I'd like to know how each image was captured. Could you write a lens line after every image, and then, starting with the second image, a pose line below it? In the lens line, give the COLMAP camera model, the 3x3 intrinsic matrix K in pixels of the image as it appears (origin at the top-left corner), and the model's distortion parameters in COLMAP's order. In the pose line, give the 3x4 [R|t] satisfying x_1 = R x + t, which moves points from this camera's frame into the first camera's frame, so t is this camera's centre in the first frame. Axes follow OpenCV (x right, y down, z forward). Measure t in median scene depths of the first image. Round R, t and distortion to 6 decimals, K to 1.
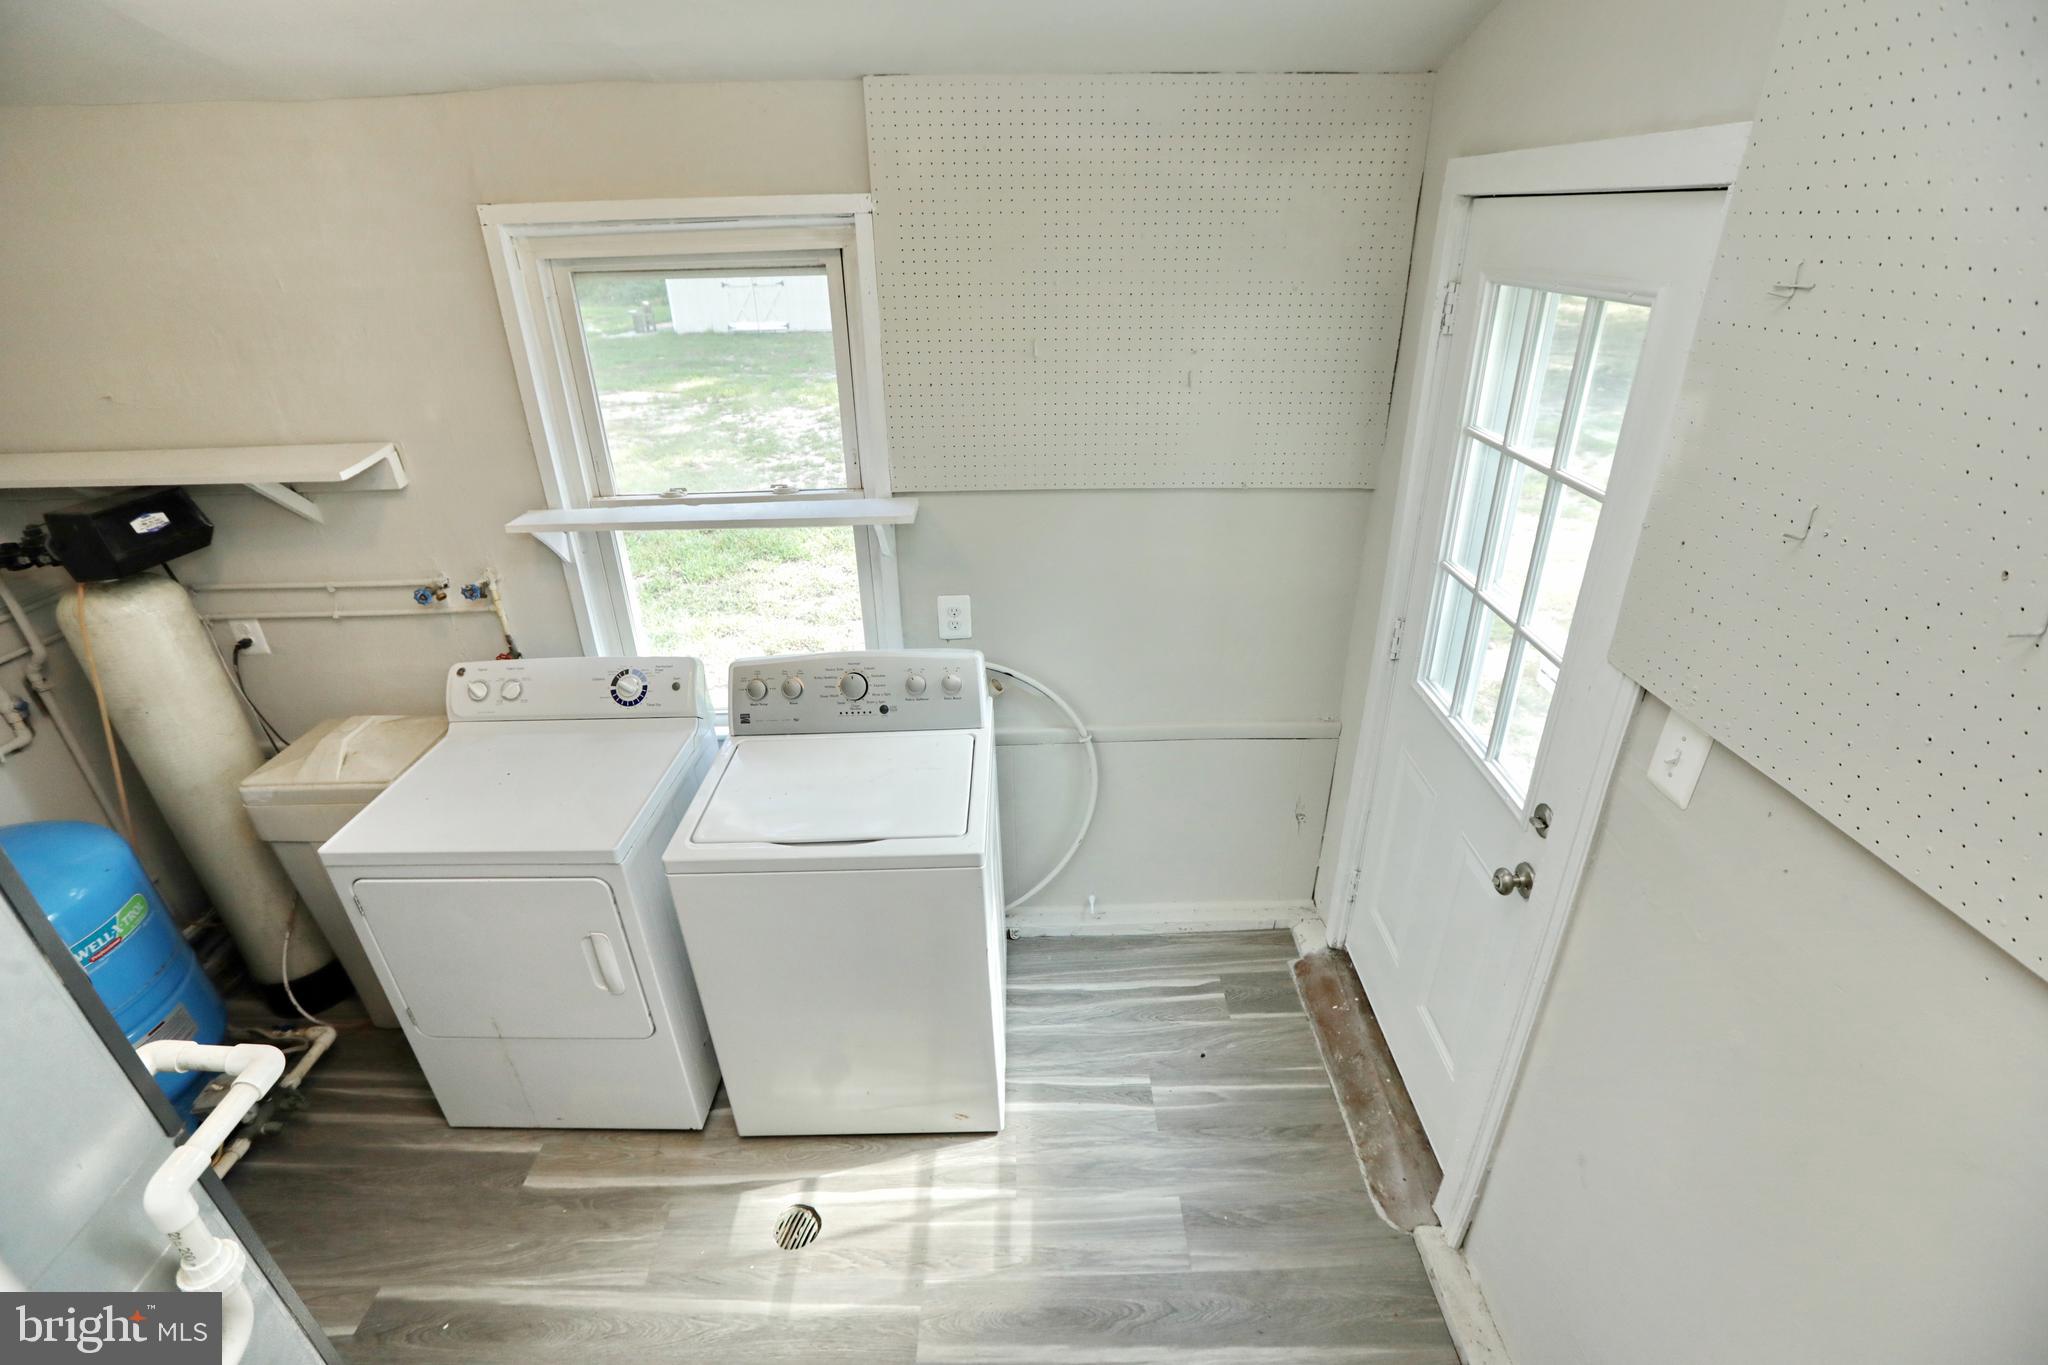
lens RADIAL K [[945.4, 0, 1037.5], [0, 945.4, 688.1], [0, 0, 1]] dist [-0.050710, 0.013946]
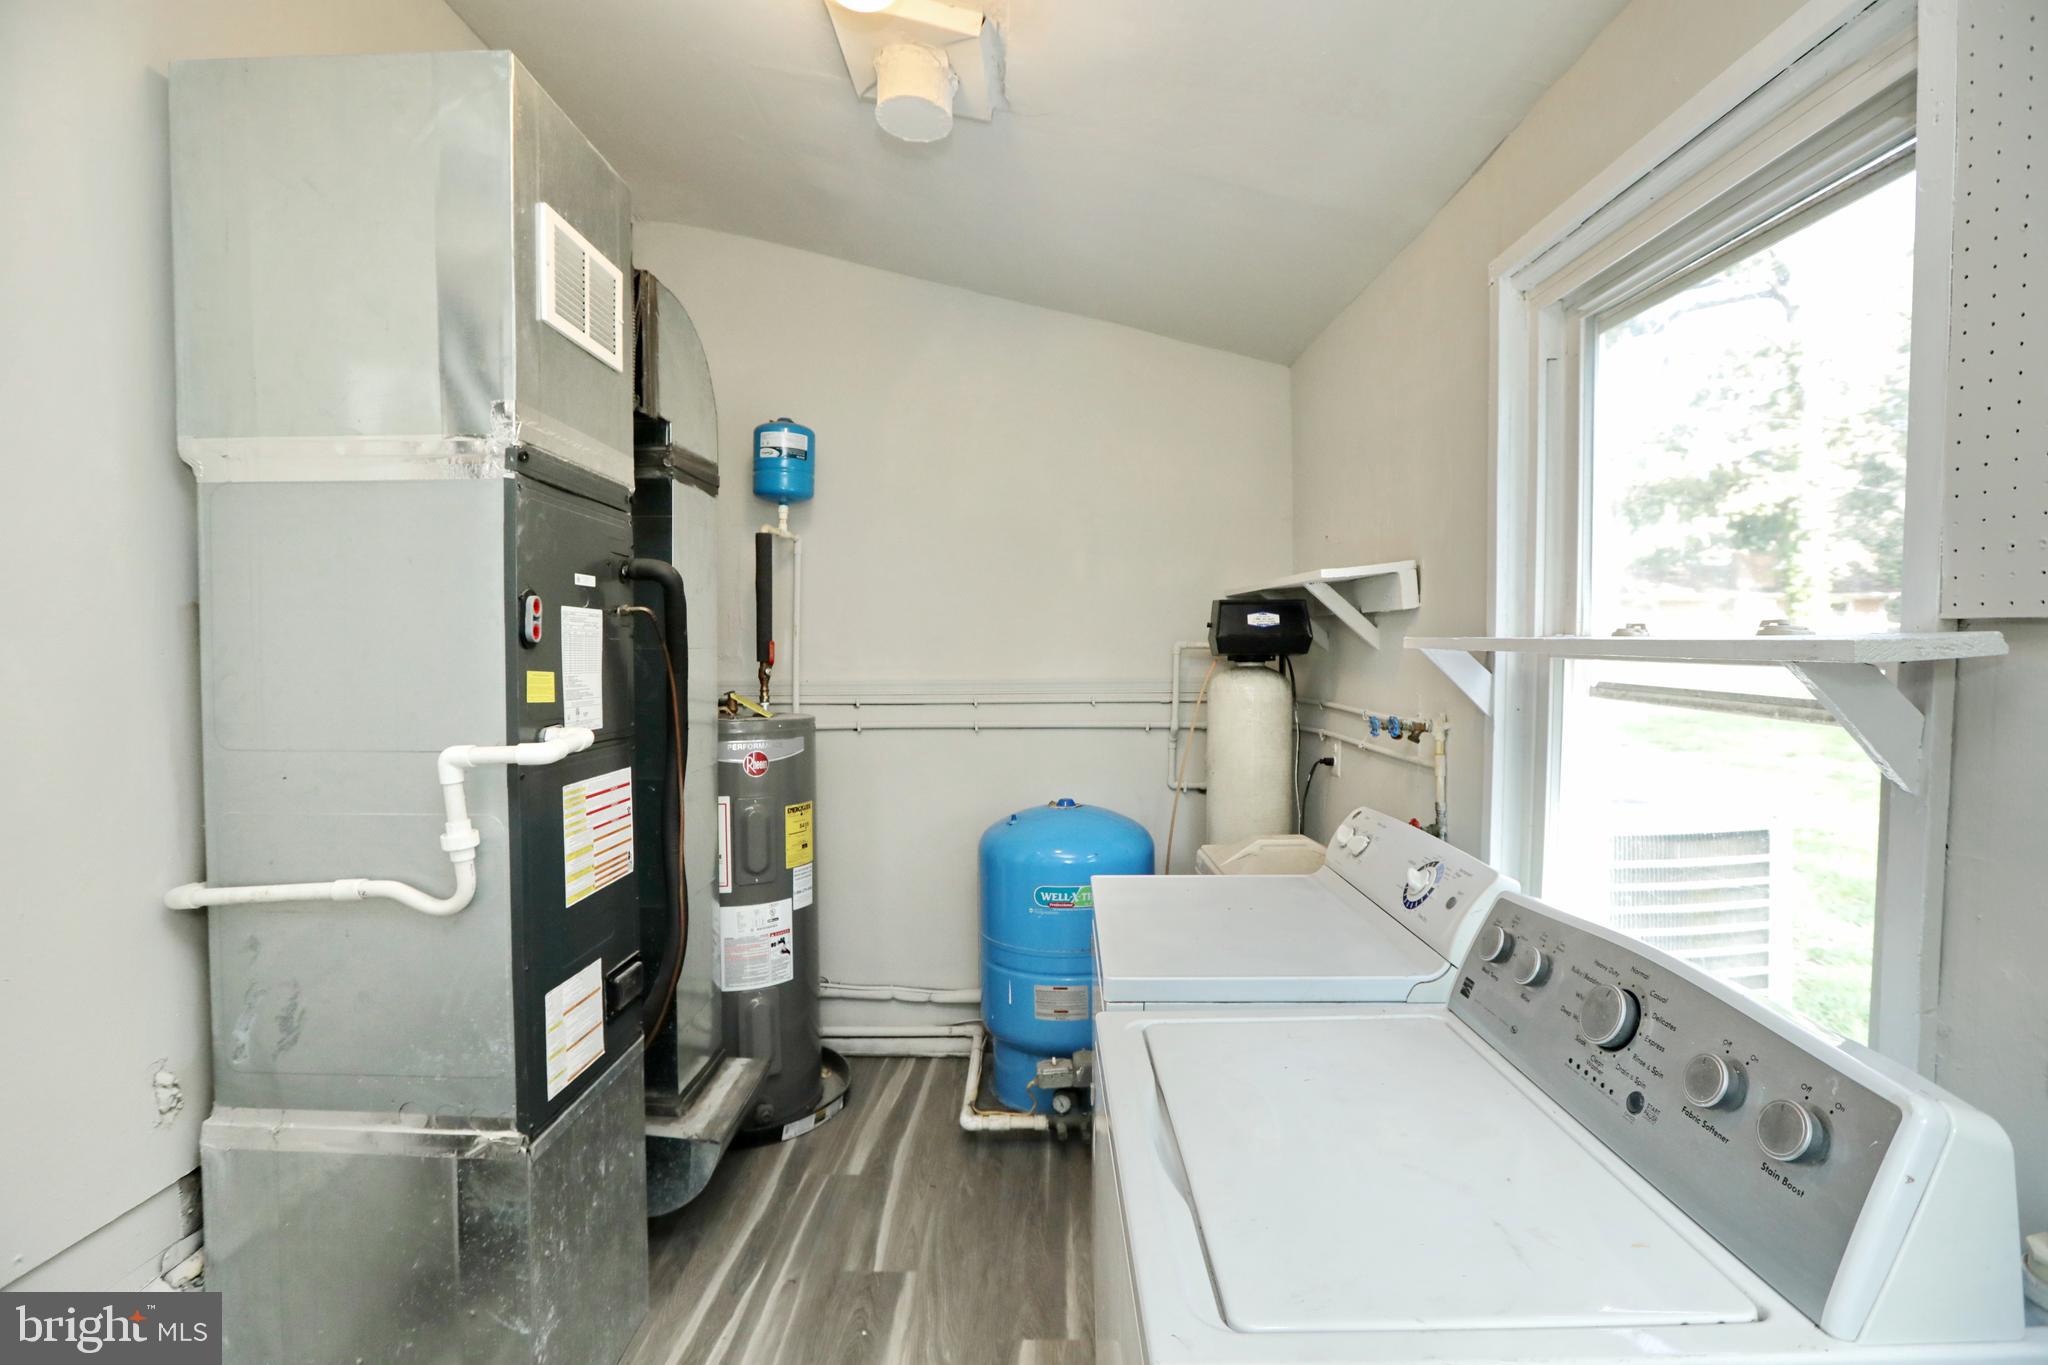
lens RADIAL K [[945.4, 0, 1029.5], [0, 945.4, 685.5], [0, 0, 1]] dist [-0.050710, 0.013946]
pose [[-0.028363, 0.061322, -0.997715, 0.236150], [-0.452770, 0.889067, 0.067515, -0.046902], [0.891176, 0.453651, 0.002548, 0.706604]]
